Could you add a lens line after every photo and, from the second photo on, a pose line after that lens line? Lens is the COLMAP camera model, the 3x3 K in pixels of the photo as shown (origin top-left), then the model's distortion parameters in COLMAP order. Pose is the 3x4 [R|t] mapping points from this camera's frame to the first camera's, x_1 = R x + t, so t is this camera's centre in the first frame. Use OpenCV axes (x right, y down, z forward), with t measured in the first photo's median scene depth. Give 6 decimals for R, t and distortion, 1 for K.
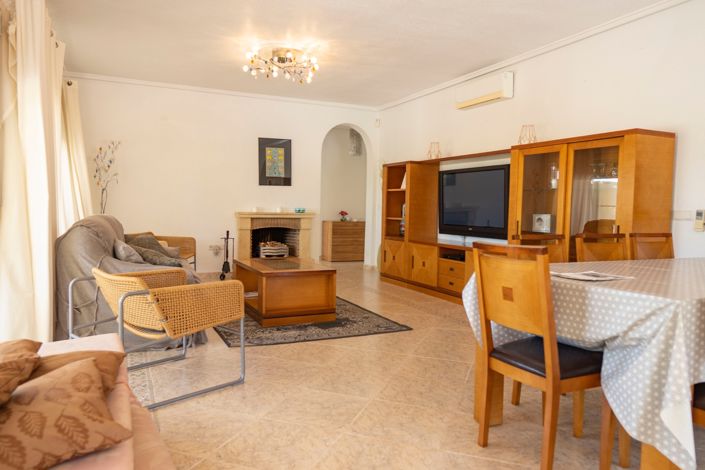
lens RADIAL K [[496.2, 0, 352.5], [0, 496.2, 235.0], [0, 0, 1]] dist [-0.005044, -0.000117]
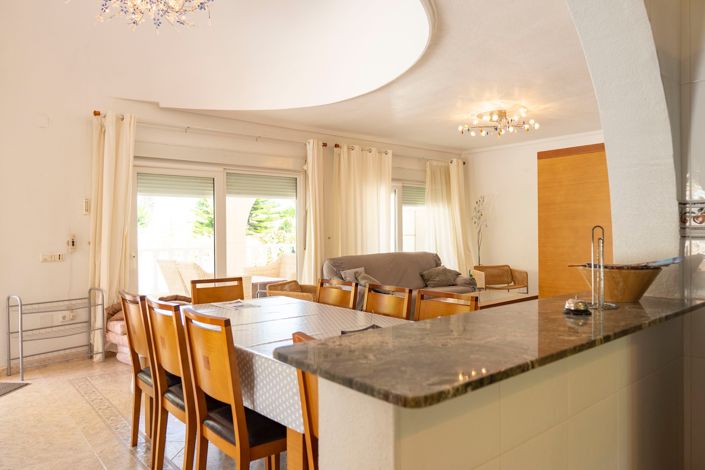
lens RADIAL K [[483.5, 0, 352.5], [0, 483.5, 235.0], [0, 0, 1]] dist [-0.005275, -0.000462]
pose [[0.253538, -0.011881, -0.967252, 0.587728], [-0.039602, 0.998959, -0.022651, -0.033762], [0.966514, 0.044048, 0.252804, 0.281510]]
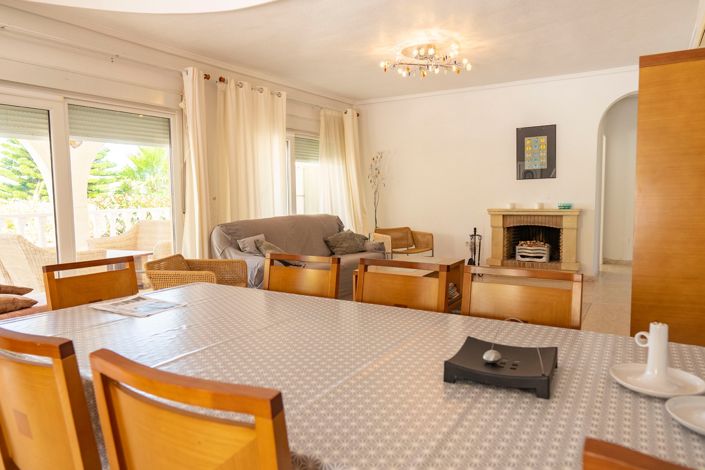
lens RADIAL K [[483.5, 0, 352.5], [0, 483.5, 235.0], [0, 0, 1]] dist [-0.005275, -0.000462]
pose [[0.544640, 0.044998, -0.837462, 0.410157], [-0.022120, 0.998983, 0.039291, -0.025450], [0.838378, -0.002875, 0.545082, 0.249070]]
